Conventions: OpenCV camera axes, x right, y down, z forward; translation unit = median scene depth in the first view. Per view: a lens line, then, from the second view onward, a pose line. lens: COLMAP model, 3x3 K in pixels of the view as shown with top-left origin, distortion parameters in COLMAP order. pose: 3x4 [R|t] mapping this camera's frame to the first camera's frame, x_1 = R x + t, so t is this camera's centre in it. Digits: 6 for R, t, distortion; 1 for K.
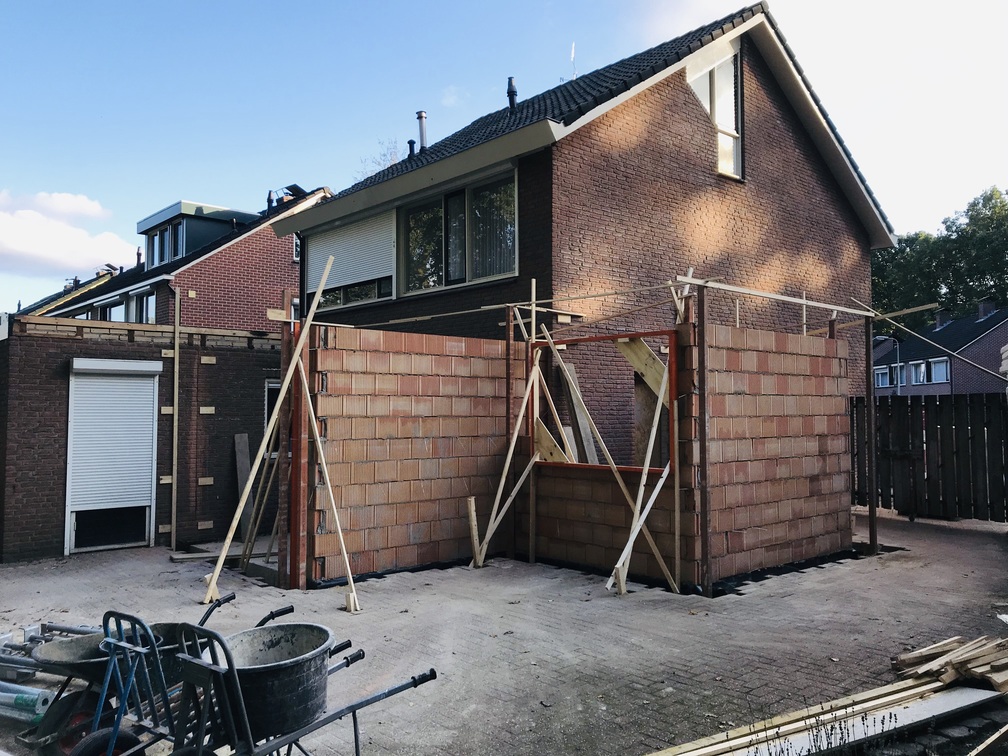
lens RADIAL K [[818.7, 0, 504.0], [0, 818.7, 378.0], [0, 0, 1]] dist [0.025825, -0.004424]
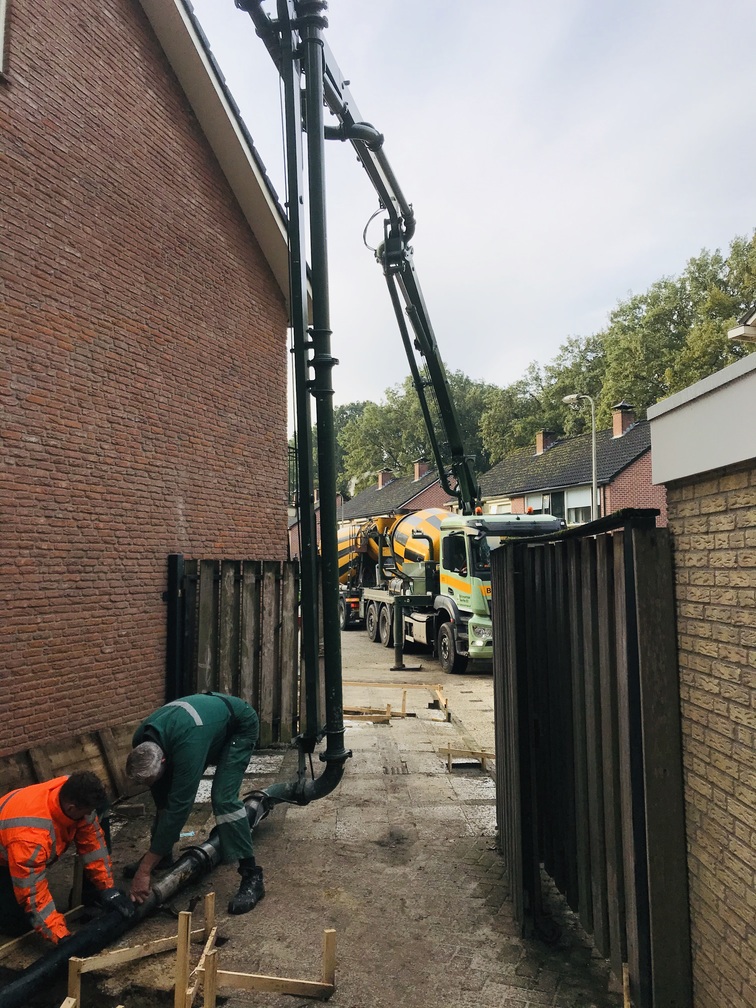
lens RADIAL K [[818.7, 0, 378.0], [0, 818.7, 504.0], [0, 0, 1]] dist [0.025825, -0.004424]
pose [[0.885644, 0.034057, 0.463114, 0.234657], [-0.015931, 0.998948, -0.042996, 0.009007], [-0.464091, 0.030701, 0.885255, 0.444419]]
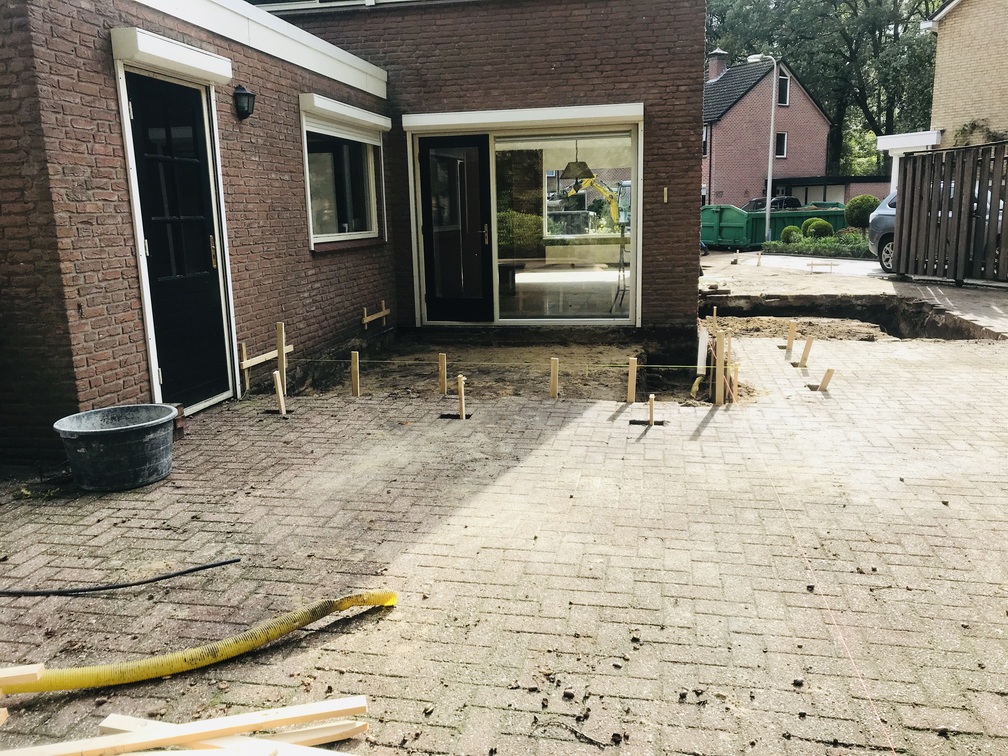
lens RADIAL K [[830.1, 0, 504.0], [0, 830.1, 378.0], [0, 0, 1]] dist [0.013373, -0.007910]
pose [[0.795699, -0.138833, 0.589566, -0.428974], [-0.001428, 0.972943, 0.231040, 0.038817], [-0.605690, -0.184680, 0.773972, 0.303390]]
